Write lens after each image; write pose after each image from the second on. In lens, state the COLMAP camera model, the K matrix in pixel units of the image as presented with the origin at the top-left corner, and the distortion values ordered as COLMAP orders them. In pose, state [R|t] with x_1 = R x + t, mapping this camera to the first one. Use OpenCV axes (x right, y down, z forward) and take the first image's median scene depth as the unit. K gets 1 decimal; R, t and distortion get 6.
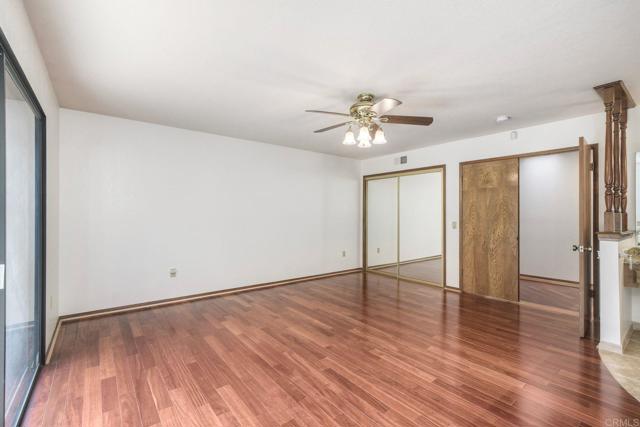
lens RADIAL K [[284.7, 0, 320.4], [0, 284.7, 213.2], [0, 0, 1]] dist [0.001525, 0.000149]
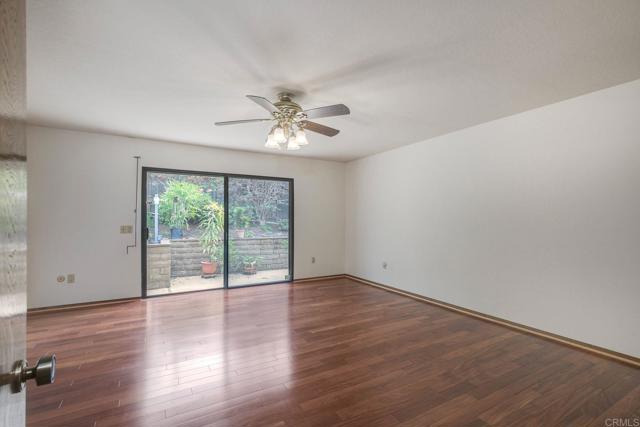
lens RADIAL K [[284.7, 0, 319.1], [0, 284.7, 217.6], [0, 0, 1]] dist [0.001525, 0.000149]
pose [[-0.155084, -0.006774, -0.987878, 0.787805], [0.005294, 0.999956, -0.007688, 0.008183], [0.987887, -0.006422, -0.155042, 0.915319]]
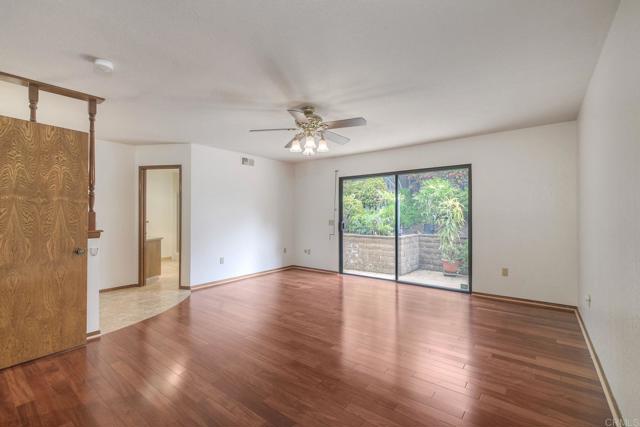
lens RADIAL K [[284.7, 0, 306.3], [0, 284.7, 214.8], [0, 0, 1]] dist [0.001525, 0.000149]
pose [[-0.976797, 0.000100, -0.214168, 0.533515], [0.002413, 0.999942, -0.010542, 0.011249], [0.214155, -0.010814, -0.976740, 1.220222]]
